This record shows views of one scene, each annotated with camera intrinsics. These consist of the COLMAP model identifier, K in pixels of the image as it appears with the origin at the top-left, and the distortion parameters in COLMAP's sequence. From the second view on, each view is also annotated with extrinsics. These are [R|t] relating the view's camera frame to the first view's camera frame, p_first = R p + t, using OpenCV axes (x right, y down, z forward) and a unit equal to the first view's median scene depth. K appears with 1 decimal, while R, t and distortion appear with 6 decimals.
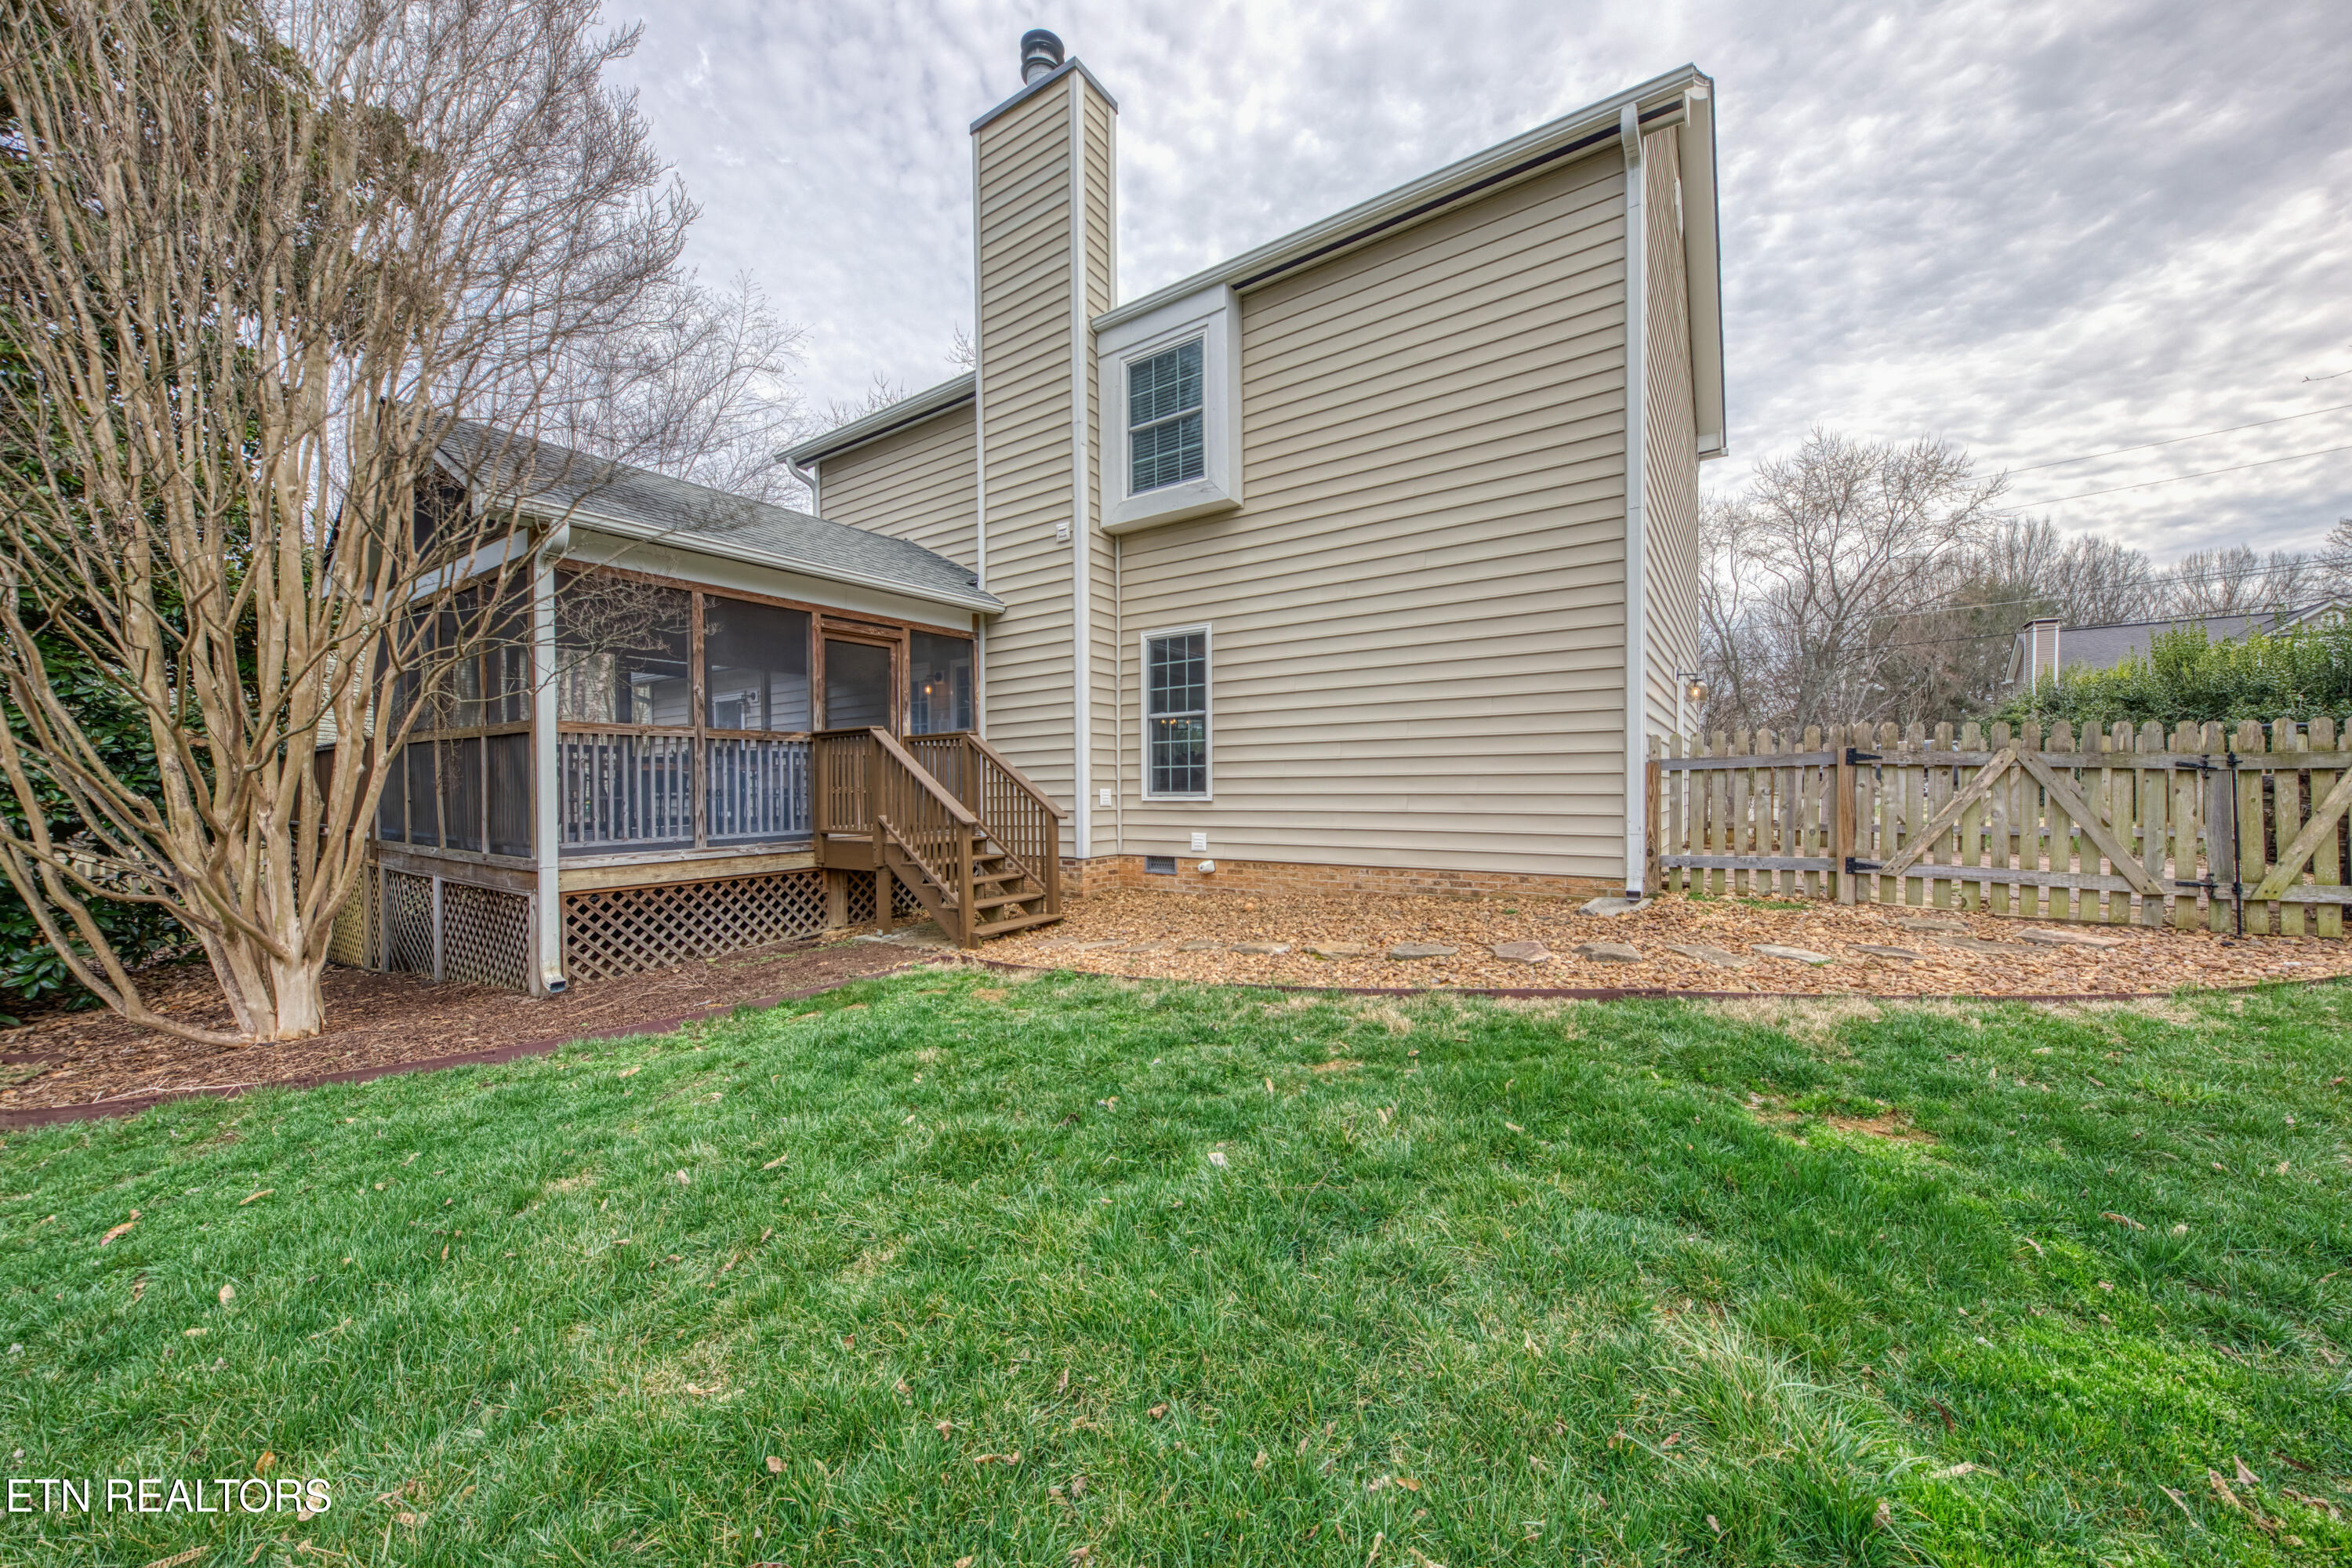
lens RADIAL K [[822.8, 0, 1180.4], [0, 822.8, 785.0], [0, 0, 1]] dist [-0.000015, 0.000010]
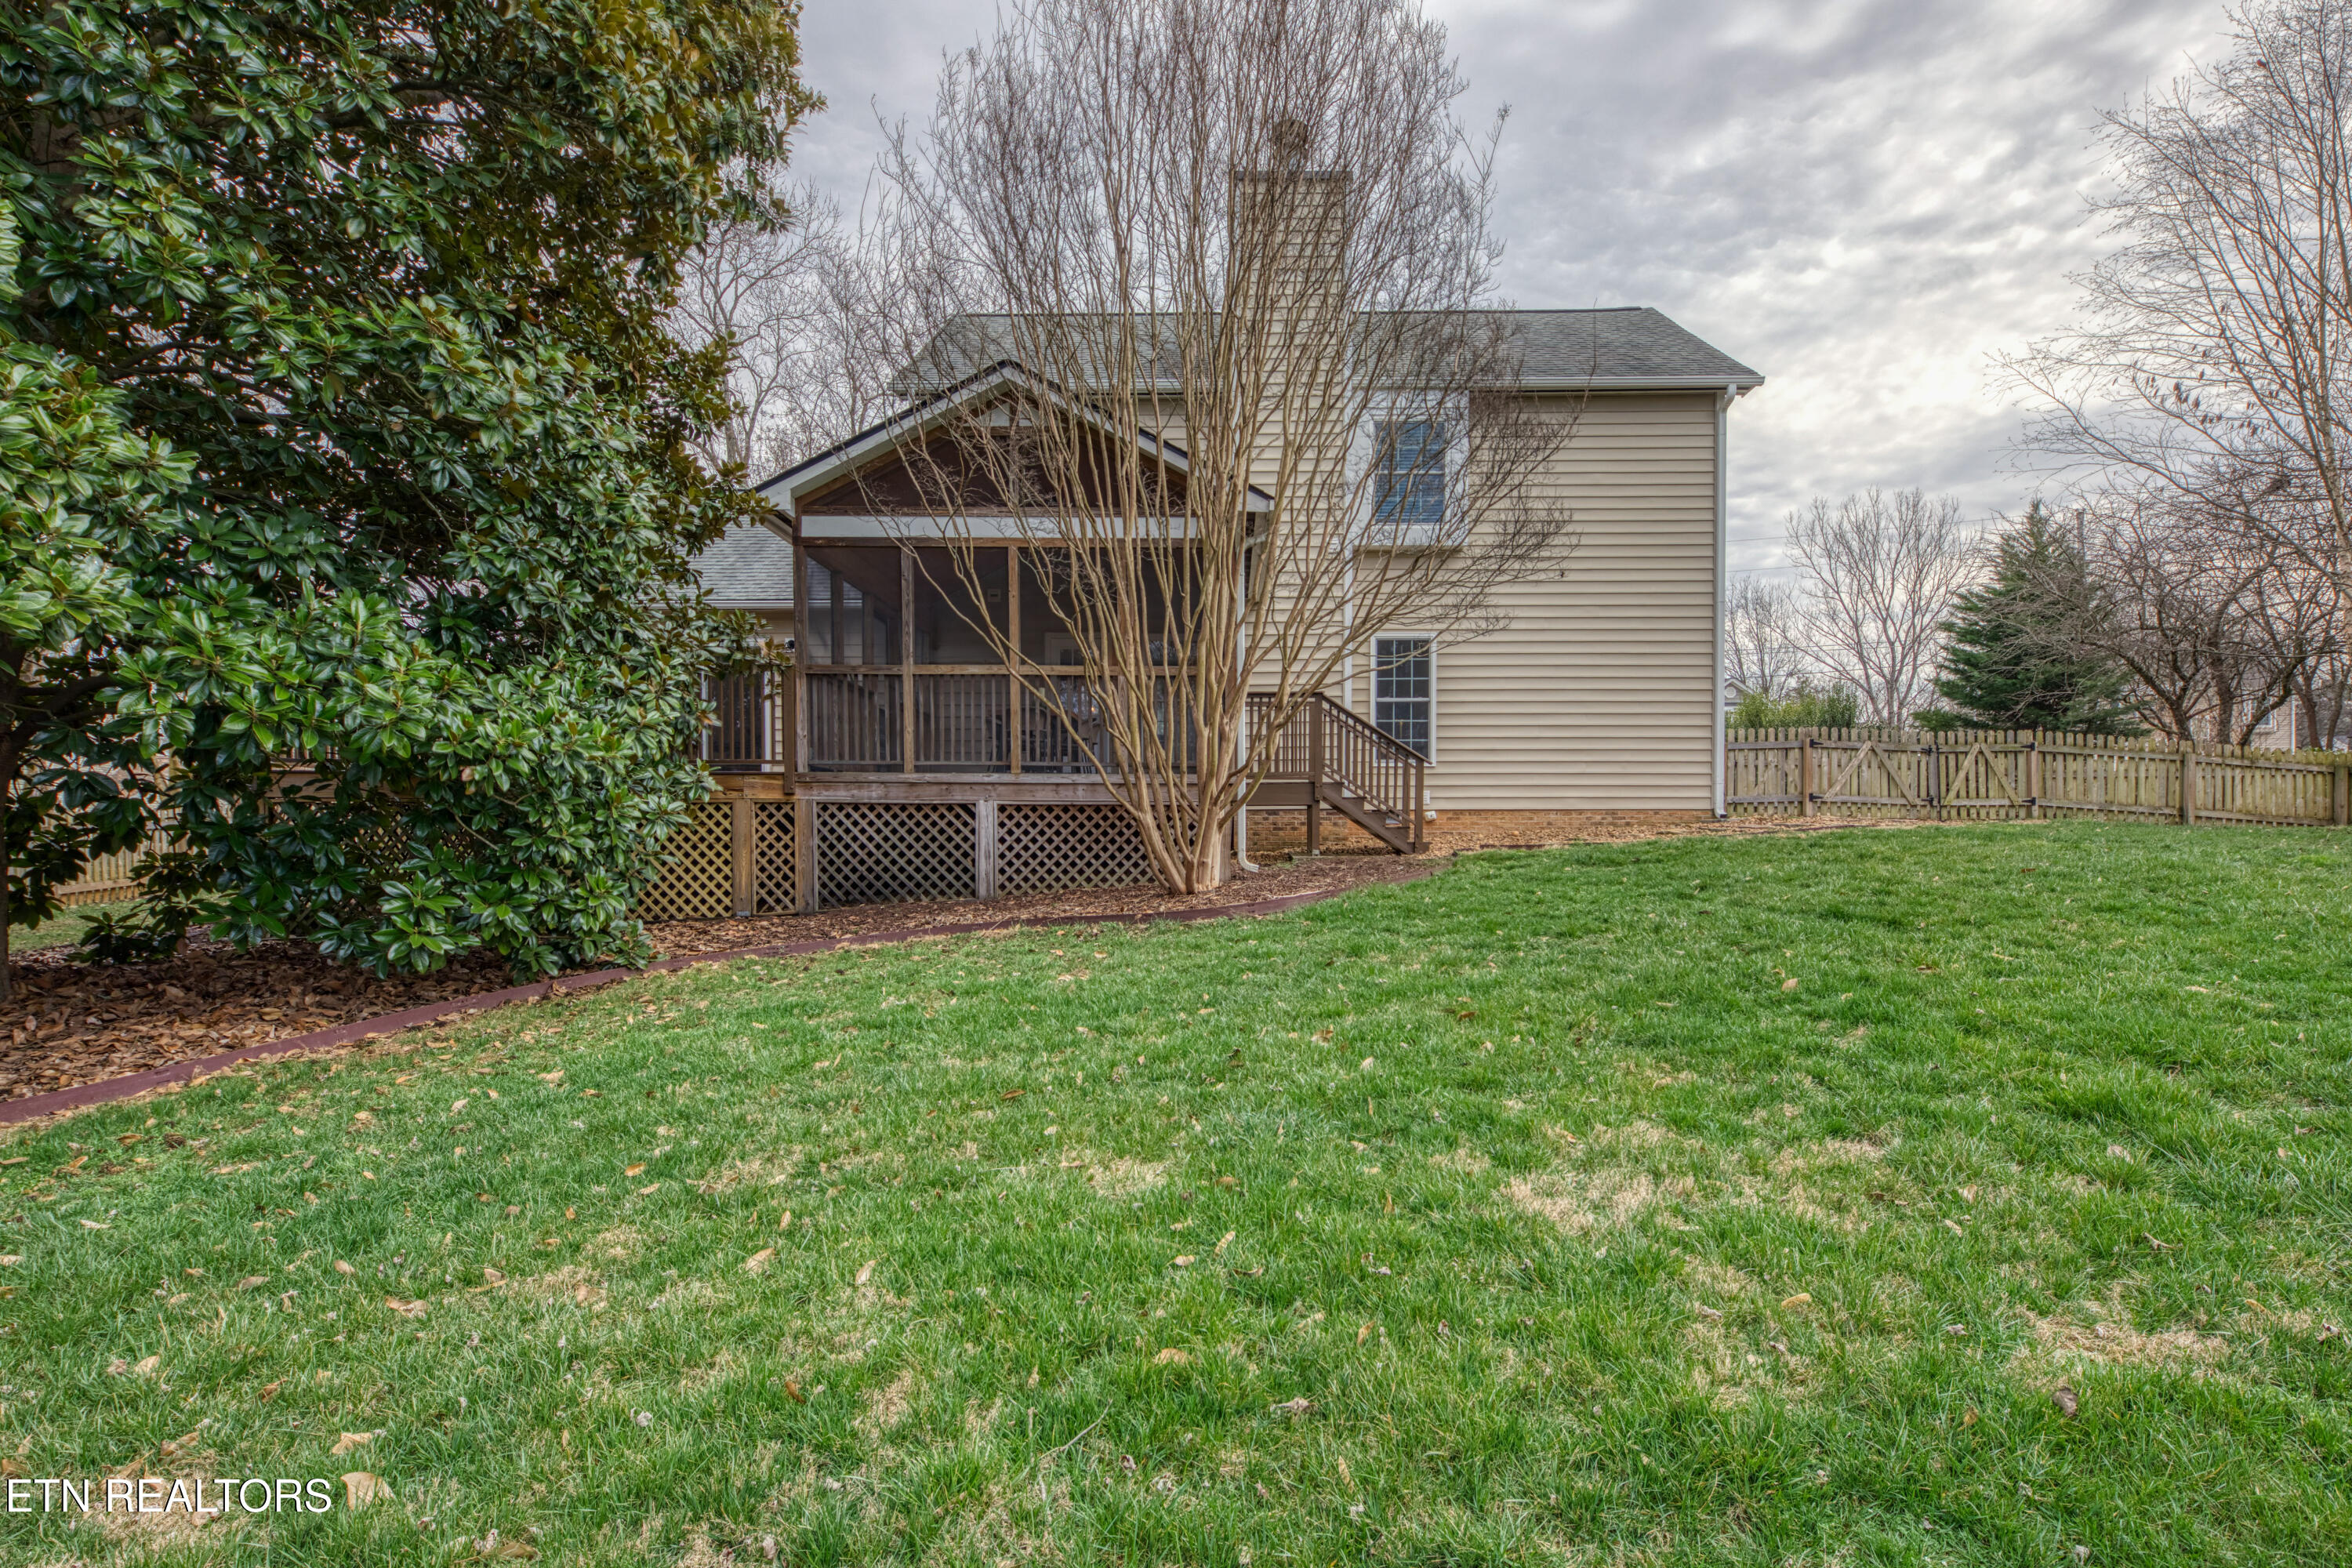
lens RADIAL K [[1220.0, 0, 1176.5], [0, 1220.0, 786.4], [0, 0, 1]] dist [0.000533, 0.000041]
pose [[0.840536, 0.001735, 0.541753, -1.386798], [-0.008007, 0.999925, 0.009221, 0.037108], [-0.541696, -0.012089, 0.840487, -0.434736]]
